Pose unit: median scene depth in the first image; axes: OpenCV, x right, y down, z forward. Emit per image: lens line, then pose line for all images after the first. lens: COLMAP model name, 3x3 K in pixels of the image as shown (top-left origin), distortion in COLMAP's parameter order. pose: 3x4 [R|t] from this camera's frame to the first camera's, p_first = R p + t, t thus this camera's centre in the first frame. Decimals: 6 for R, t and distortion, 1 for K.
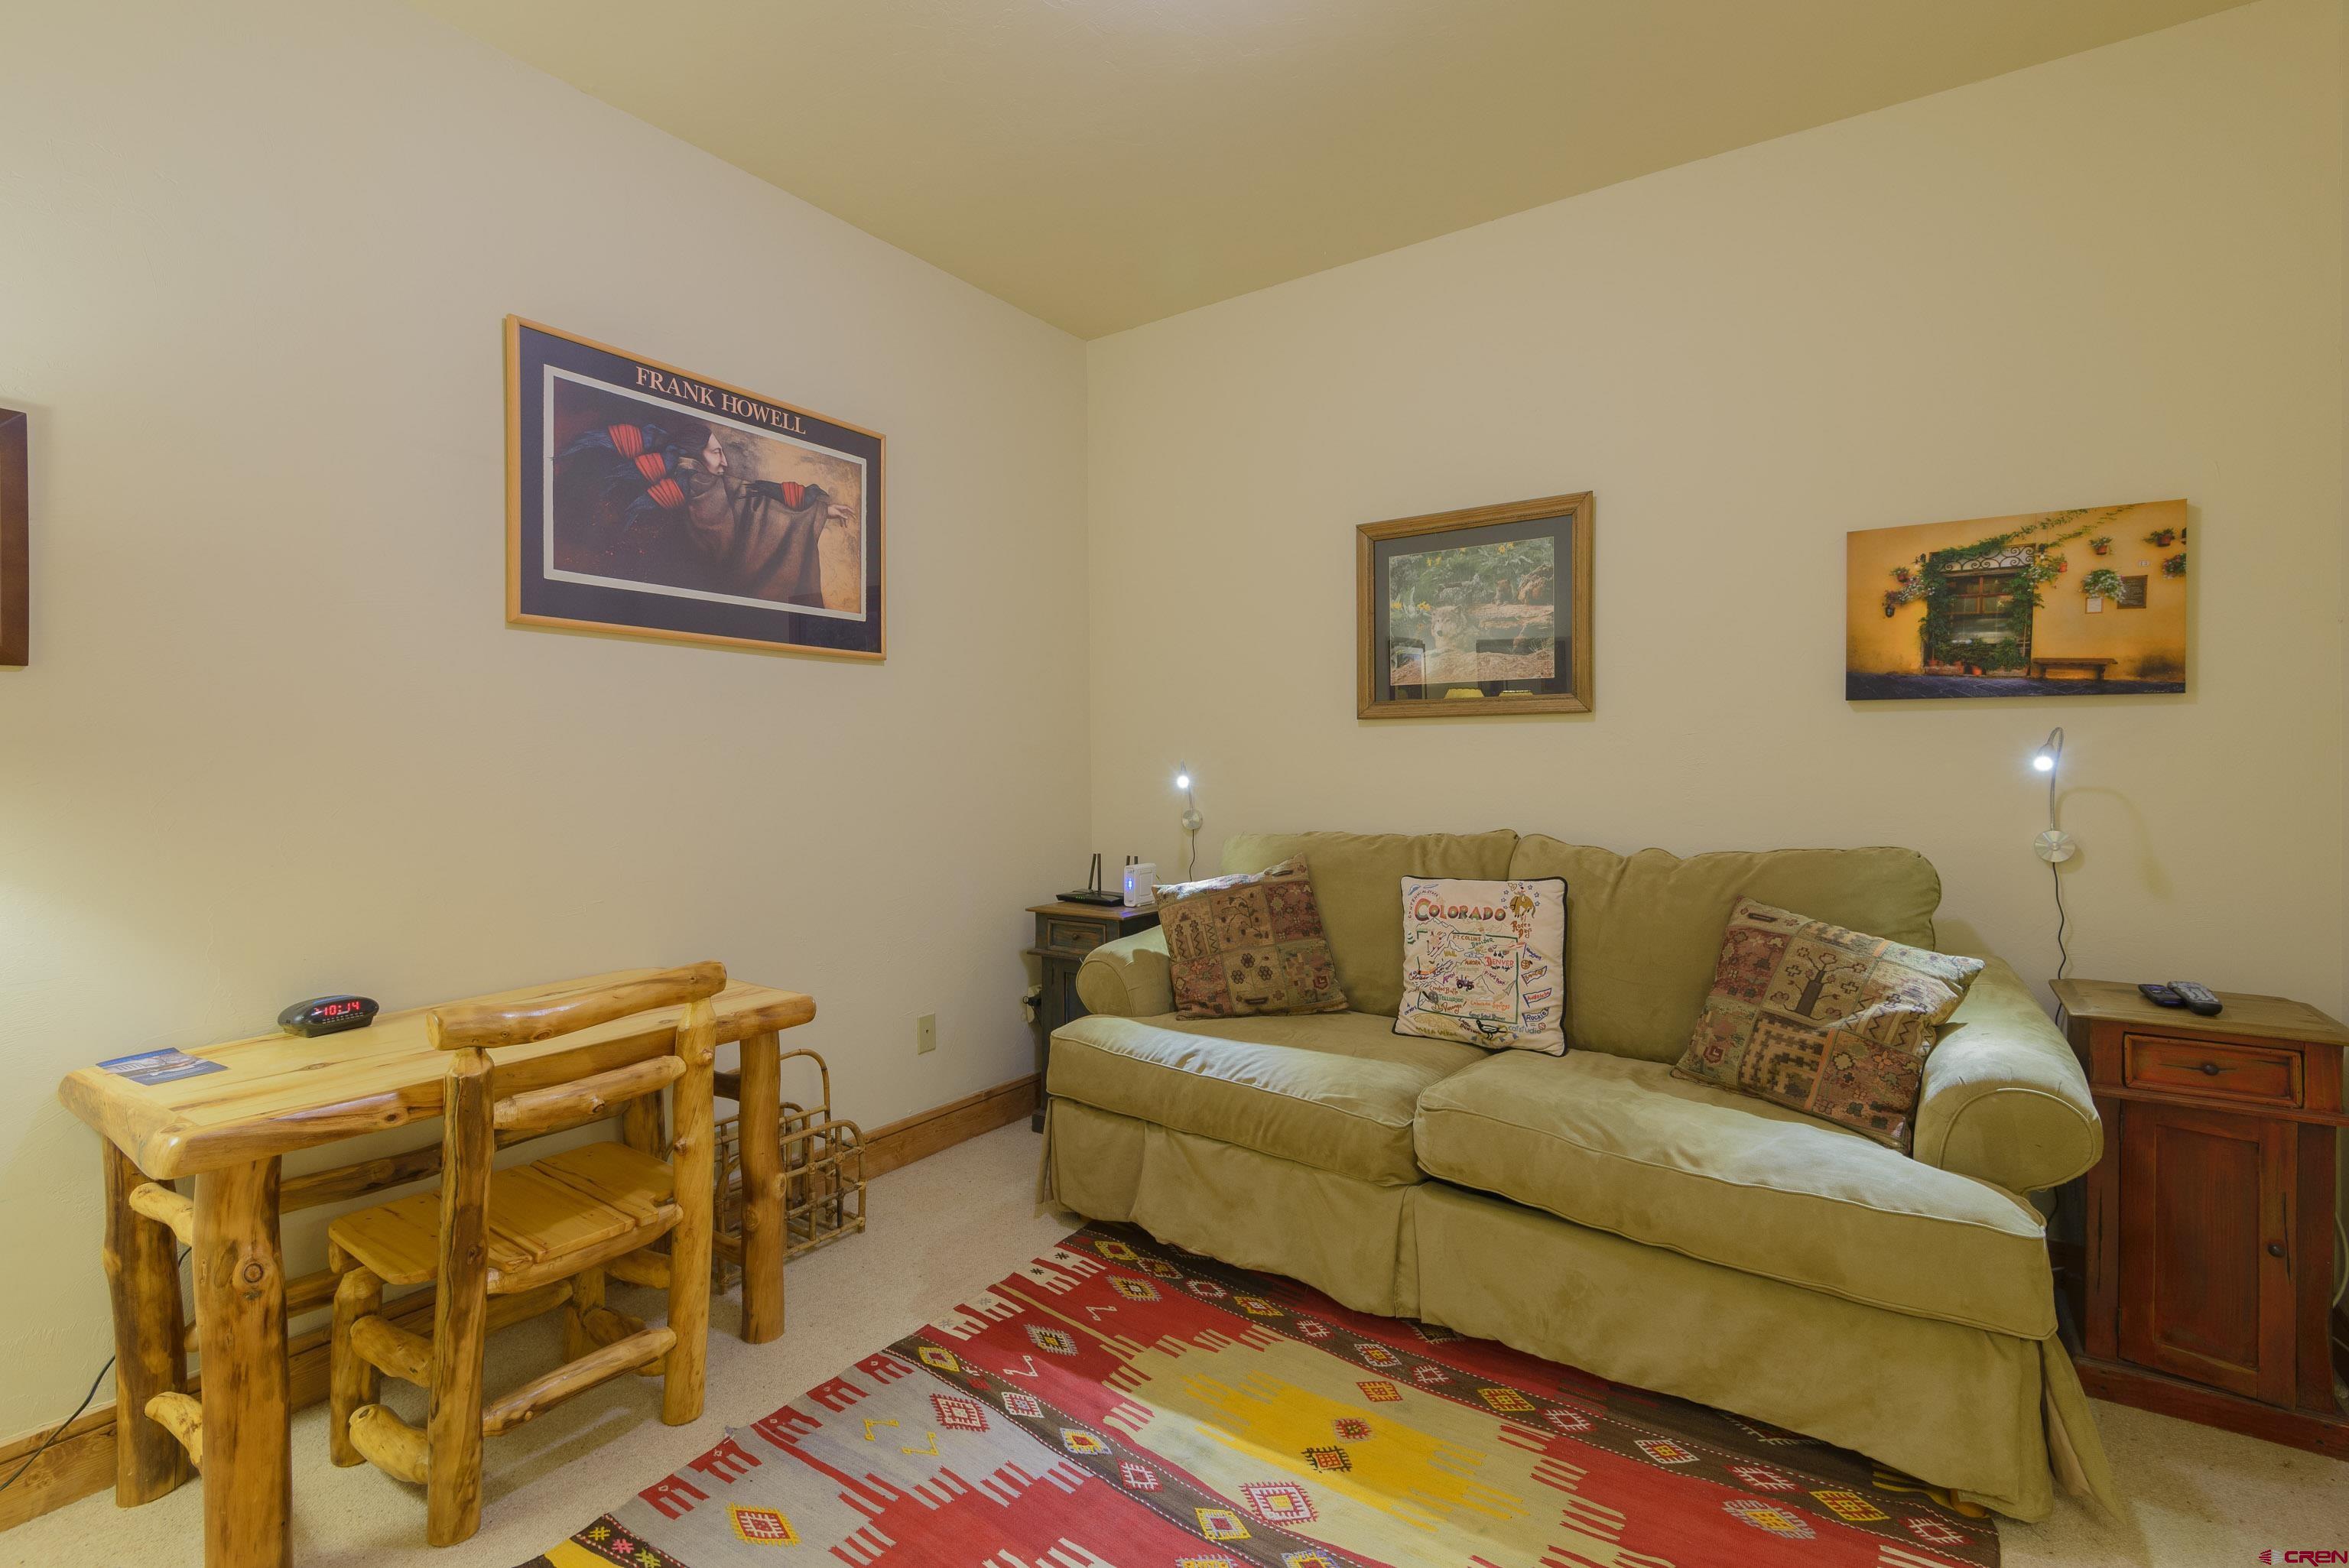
lens RADIAL K [[1060.7, 0, 1165.3], [0, 1060.7, 770.2], [0, 0, 1]] dist [0.017324, -0.005936]
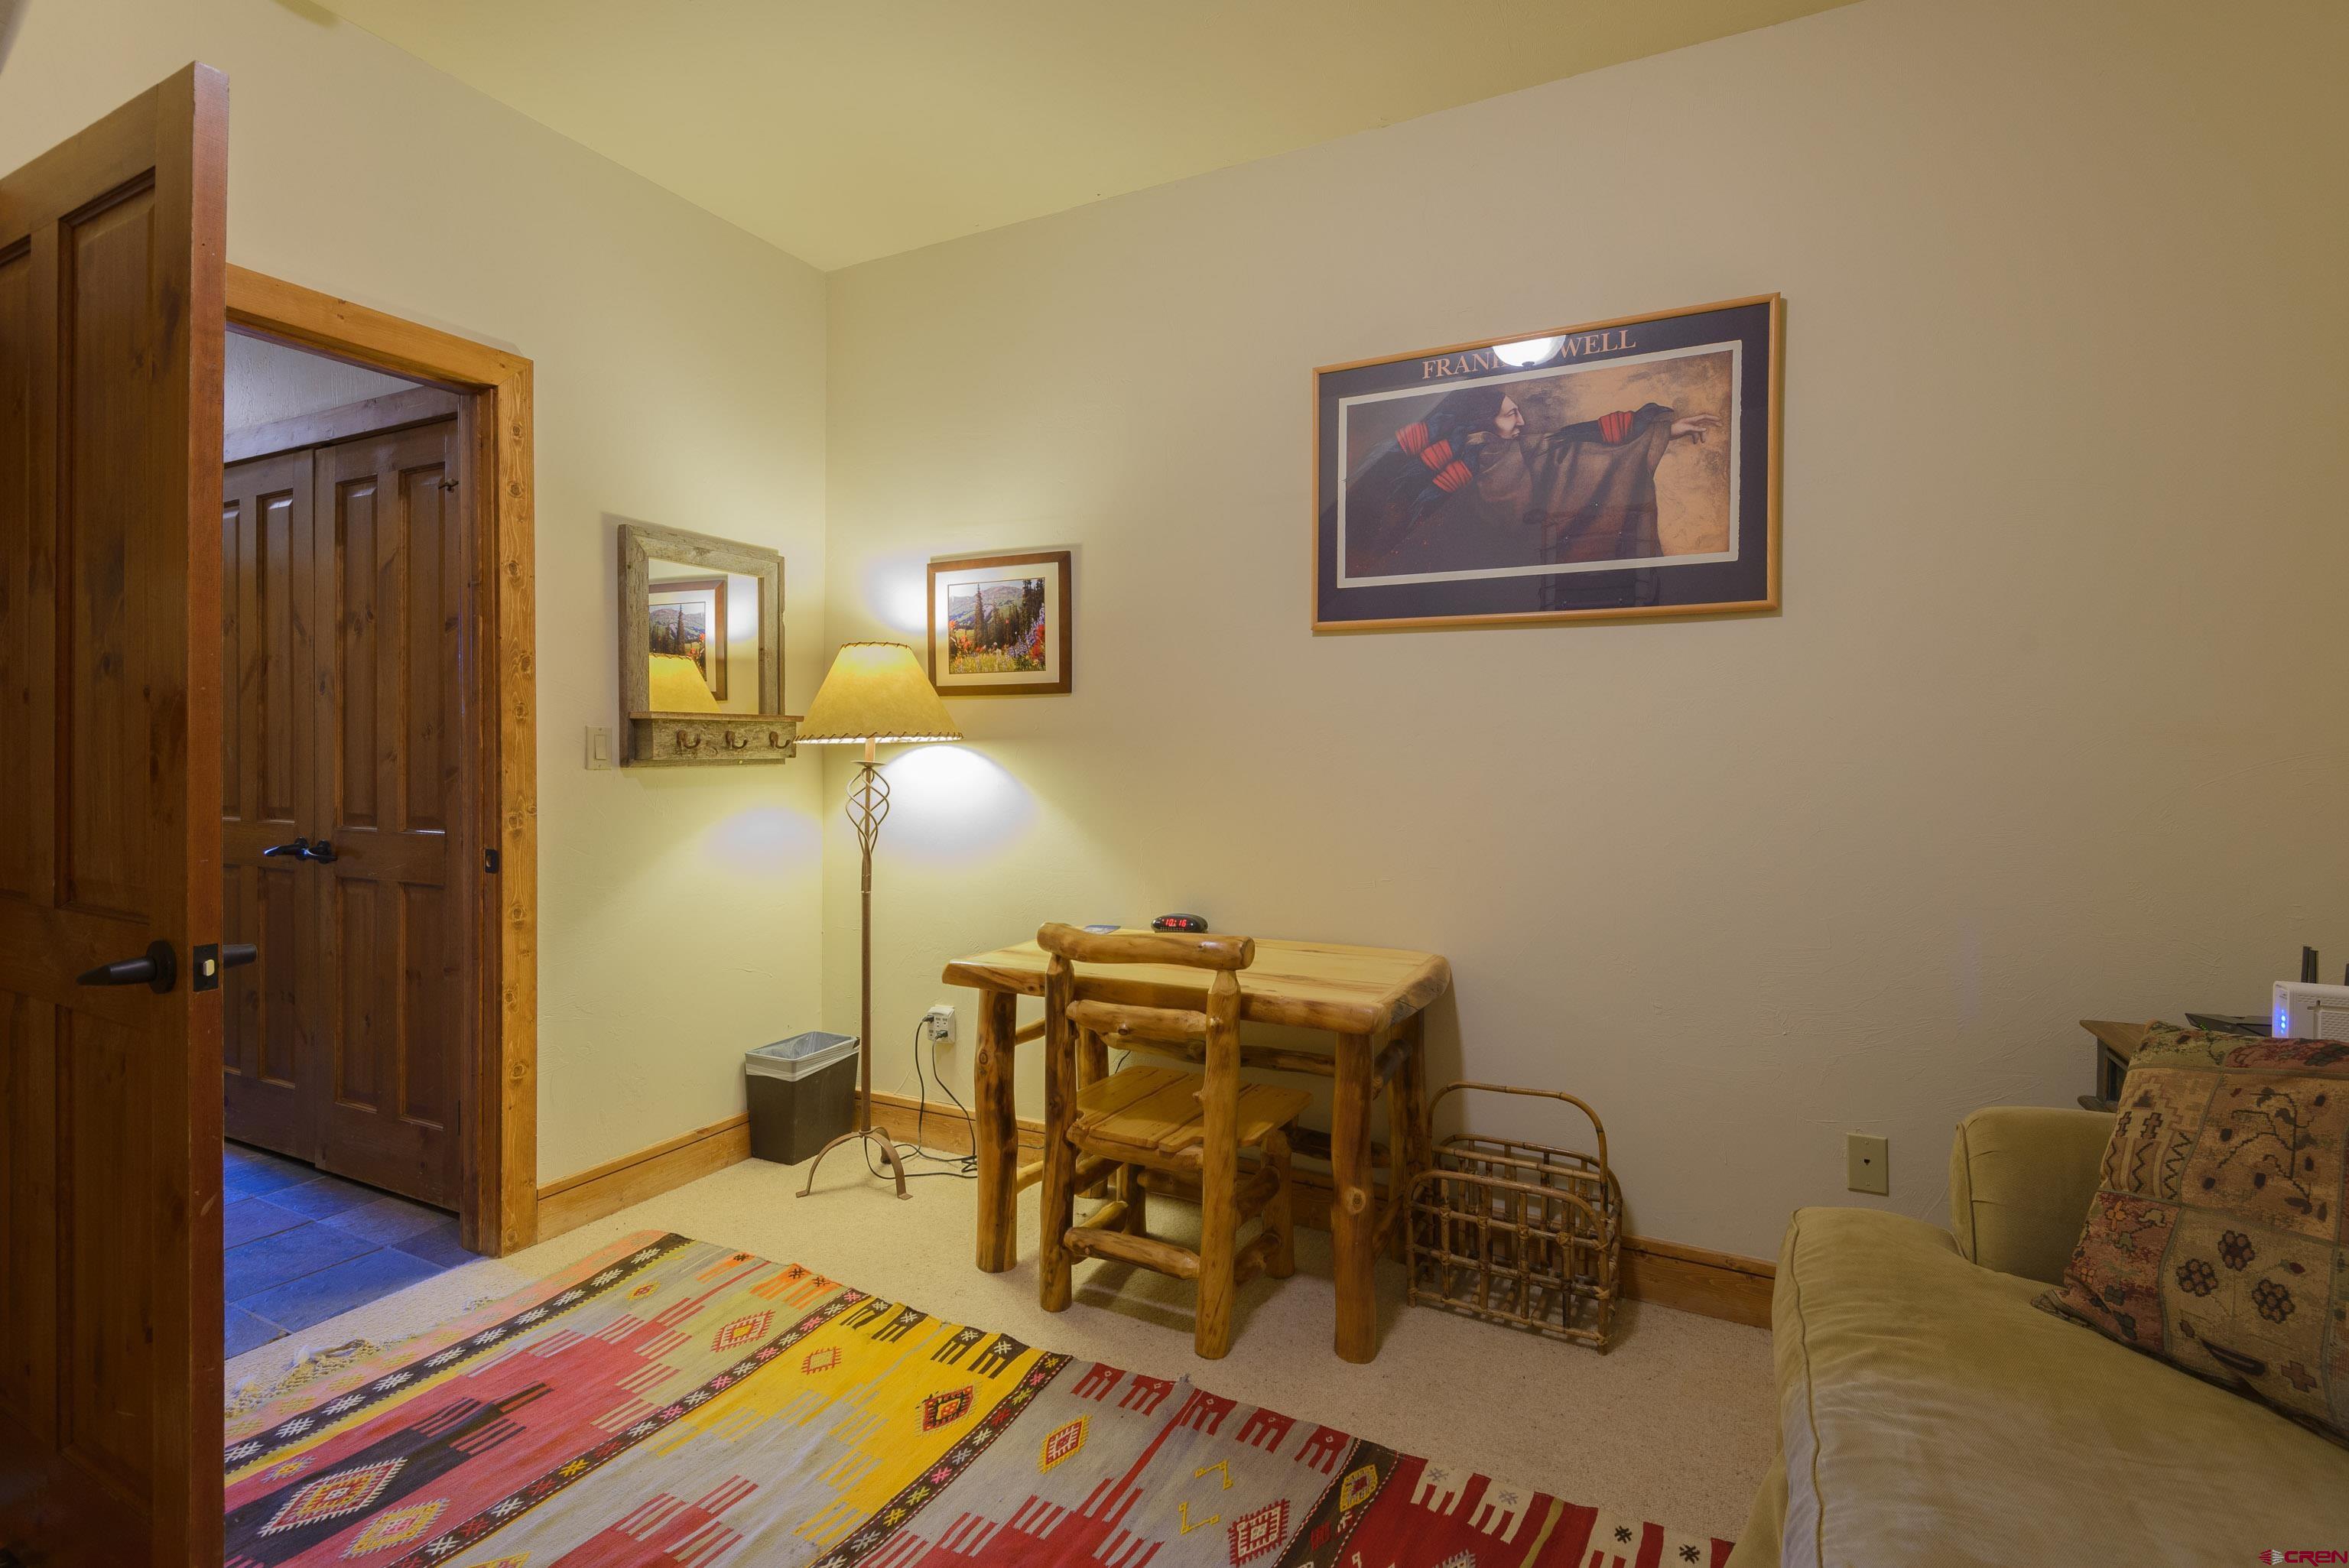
lens RADIAL K [[1060.7, 0, 1192.0], [0, 1060.7, 757.5], [0, 0, 1]] dist [0.017324, -0.005936]
pose [[0.157796, 0.008752, -0.987433, 0.468726], [-0.013561, 0.999886, 0.006696, -0.004415], [0.987379, 0.012334, 0.157897, 0.617738]]
